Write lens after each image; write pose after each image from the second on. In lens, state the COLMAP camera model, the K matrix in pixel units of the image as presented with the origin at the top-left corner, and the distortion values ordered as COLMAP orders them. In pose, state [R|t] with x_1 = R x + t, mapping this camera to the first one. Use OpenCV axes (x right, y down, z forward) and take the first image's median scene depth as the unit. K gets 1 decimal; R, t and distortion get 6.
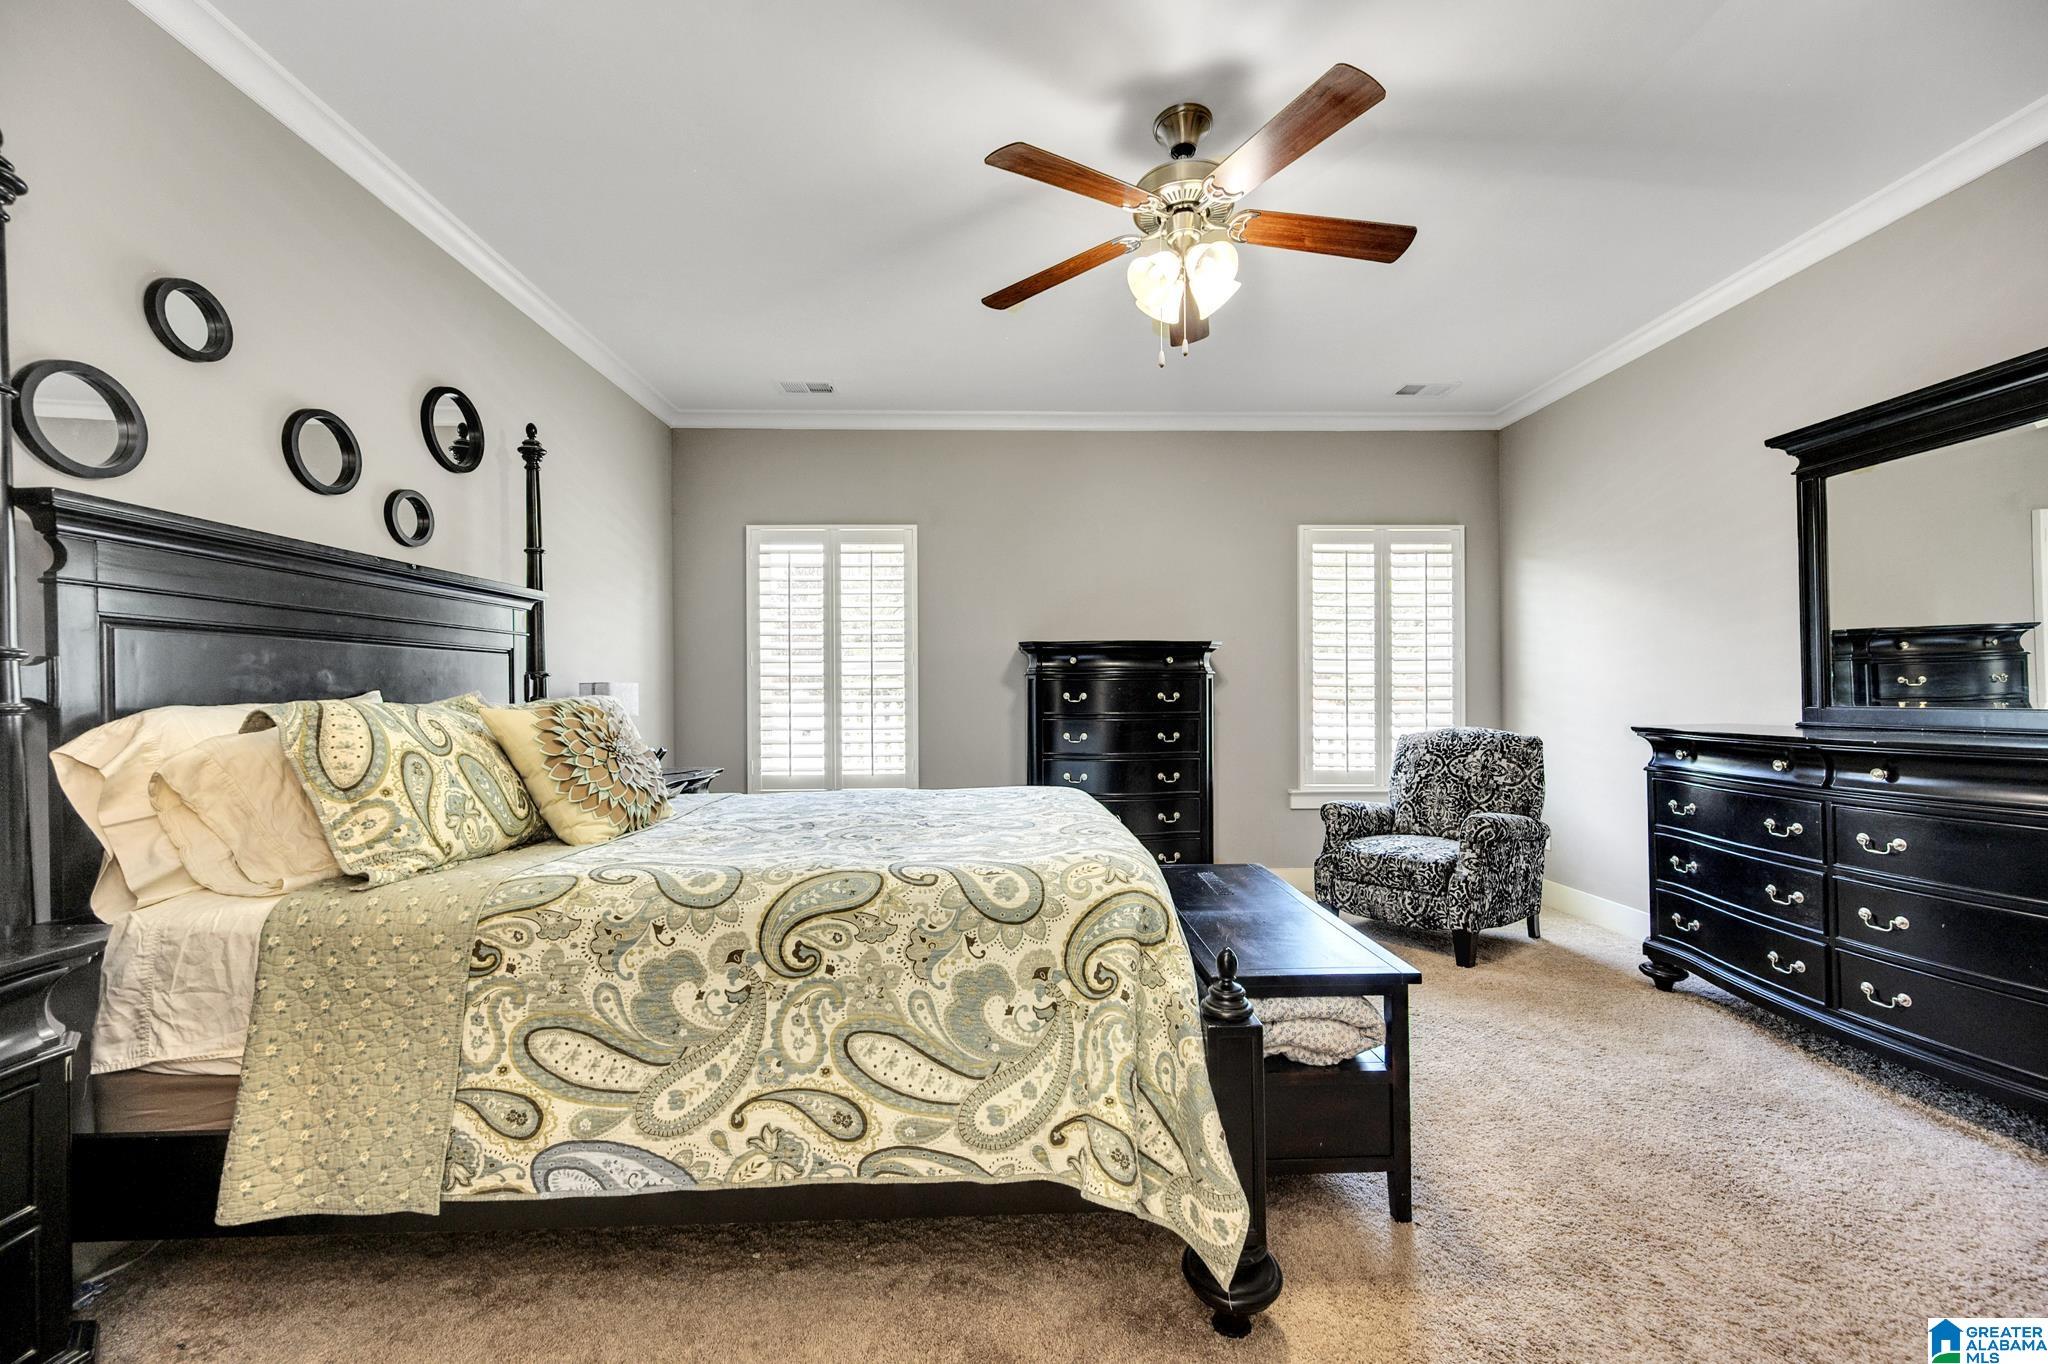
lens RADIAL K [[813.5, 0, 1021.7], [0, 813.5, 686.8], [0, 0, 1]] dist [0.000963, -0.000633]
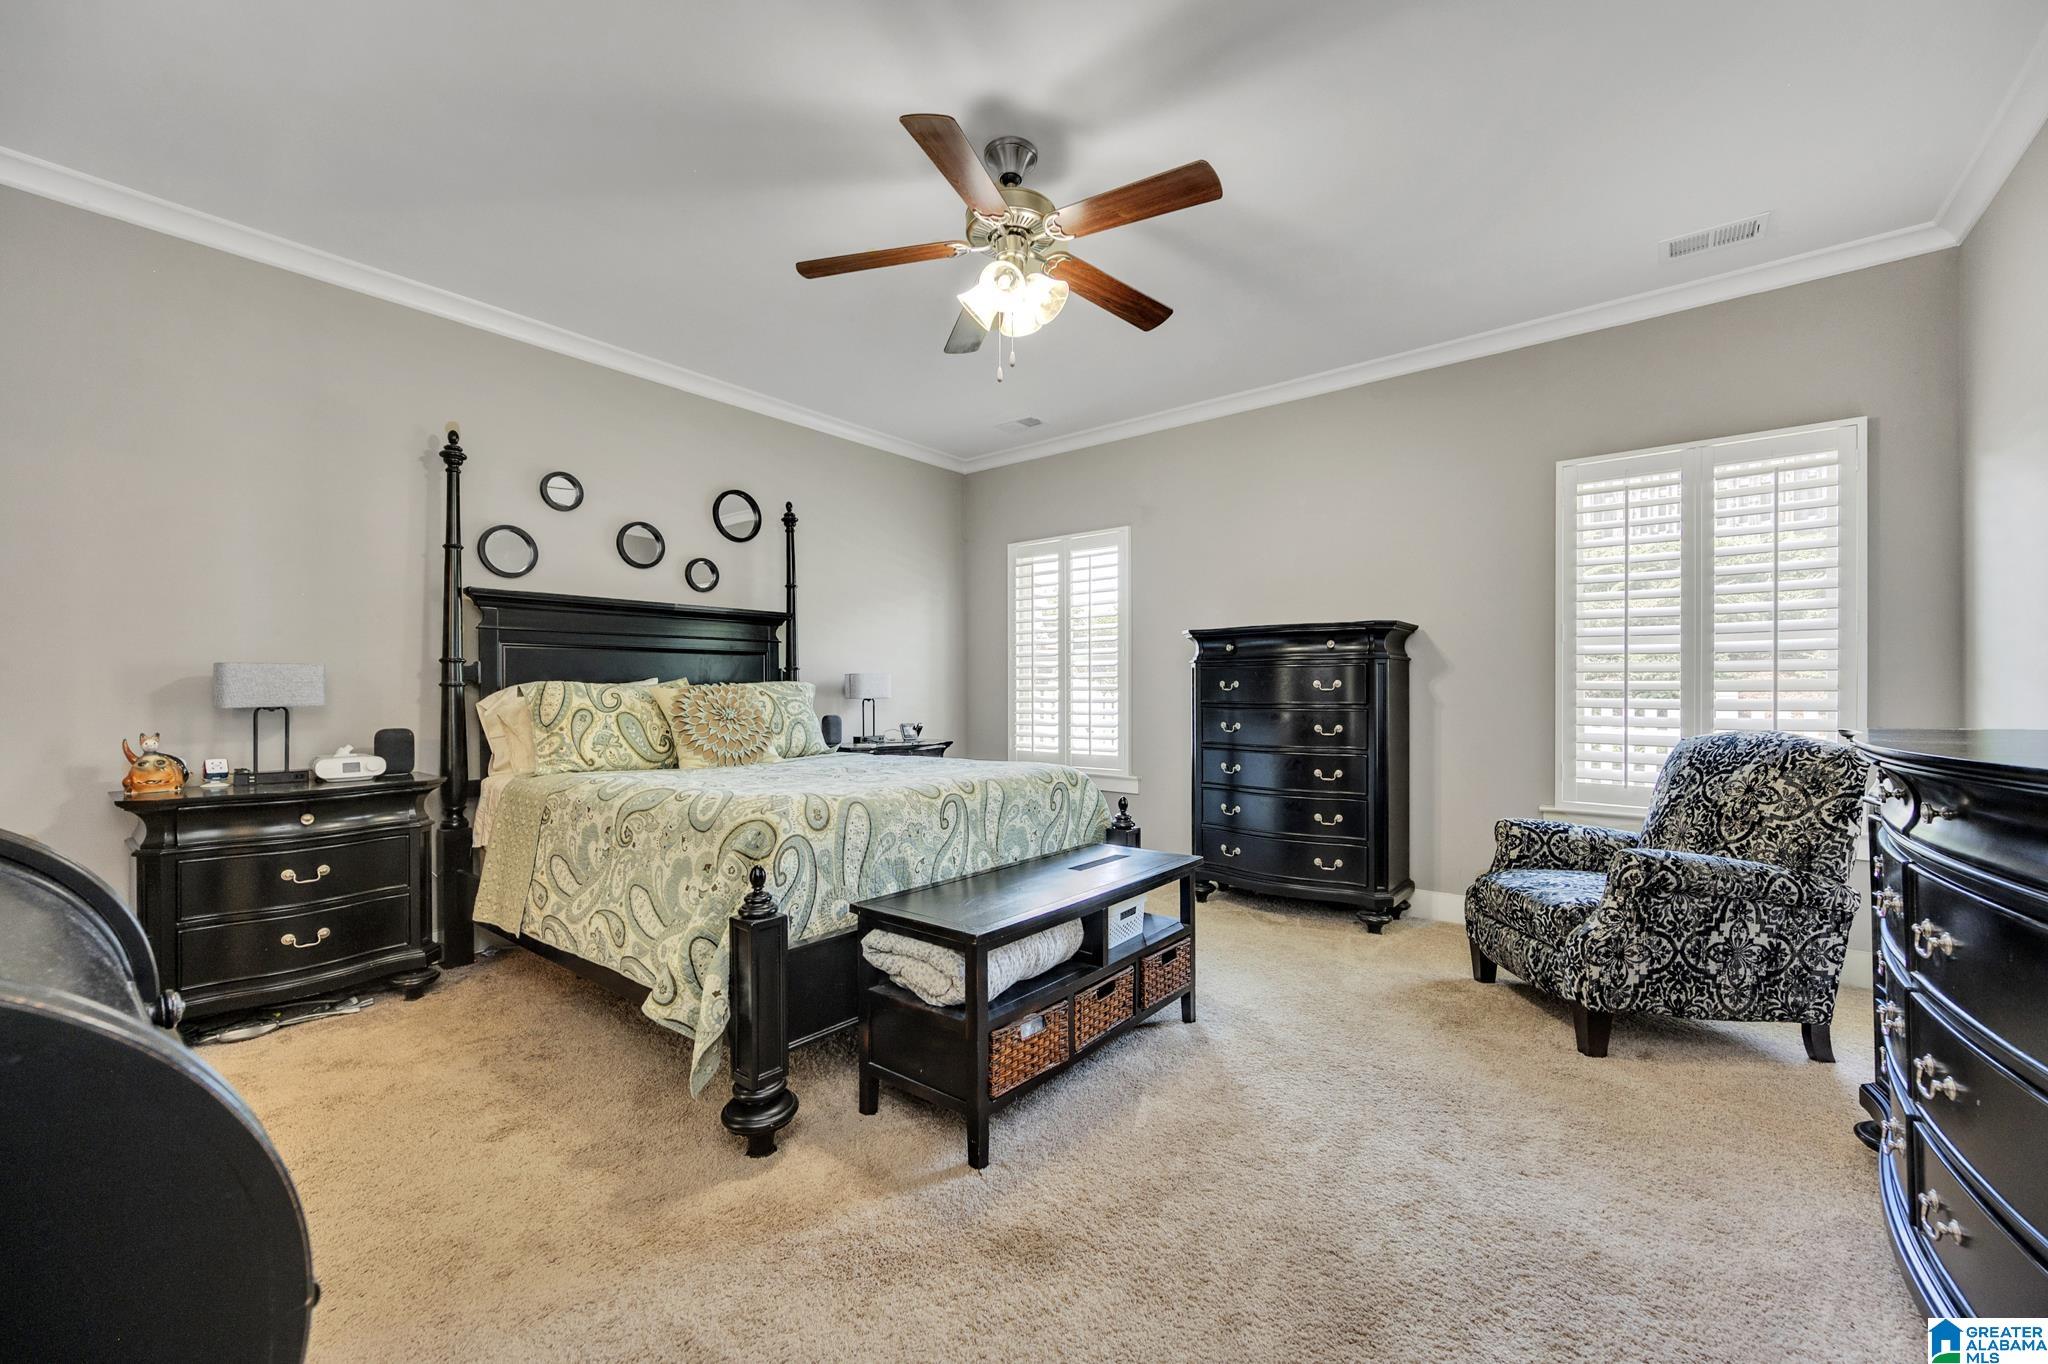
lens RADIAL K [[813.5, 0, 1024.4], [0, 813.5, 685.1], [0, 0, 1]] dist [0.000963, -0.000633]
pose [[0.760196, 0.000323, -0.649694, 0.622050], [0.002385, 0.999992, 0.003288, 0.010738], [0.649690, -0.004049, 0.760189, 0.119658]]
